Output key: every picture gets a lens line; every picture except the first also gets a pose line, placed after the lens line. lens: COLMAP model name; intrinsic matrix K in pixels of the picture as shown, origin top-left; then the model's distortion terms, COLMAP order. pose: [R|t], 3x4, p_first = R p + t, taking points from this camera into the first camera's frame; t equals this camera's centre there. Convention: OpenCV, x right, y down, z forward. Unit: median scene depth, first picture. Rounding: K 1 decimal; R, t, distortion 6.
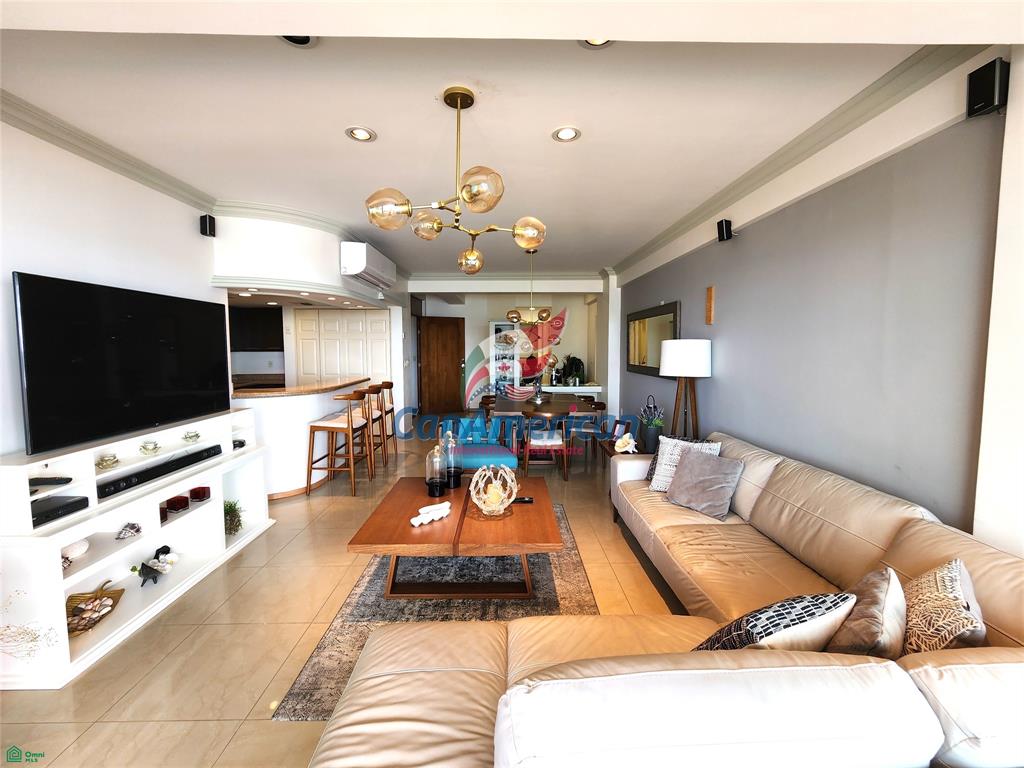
lens RADIAL K [[422.2, 0, 511.8], [0, 422.2, 374.6], [0, 0, 1]] dist [0.000851, -0.000093]
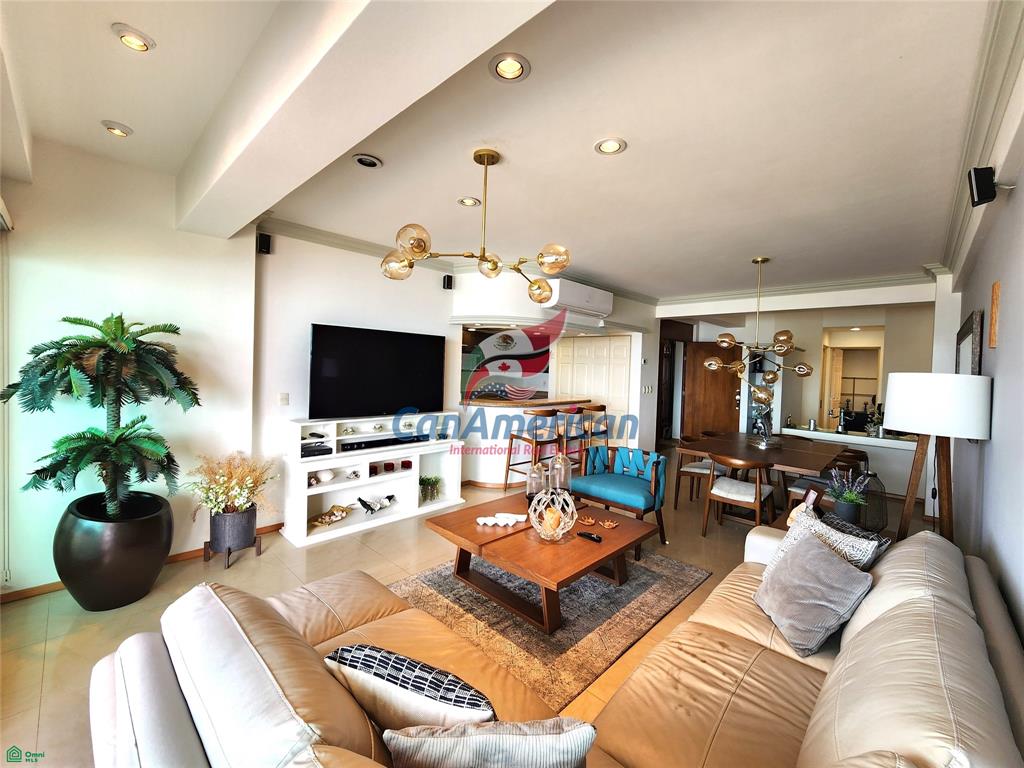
lens RADIAL K [[422.2, 0, 511.8], [0, 422.2, 374.6], [0, 0, 1]] dist [0.000851, -0.000093]
pose [[0.708863, 0.036861, -0.704382, 0.505288], [-0.080814, 0.996302, -0.029191, -0.016108], [0.700701, 0.077616, 0.709220, 0.173305]]
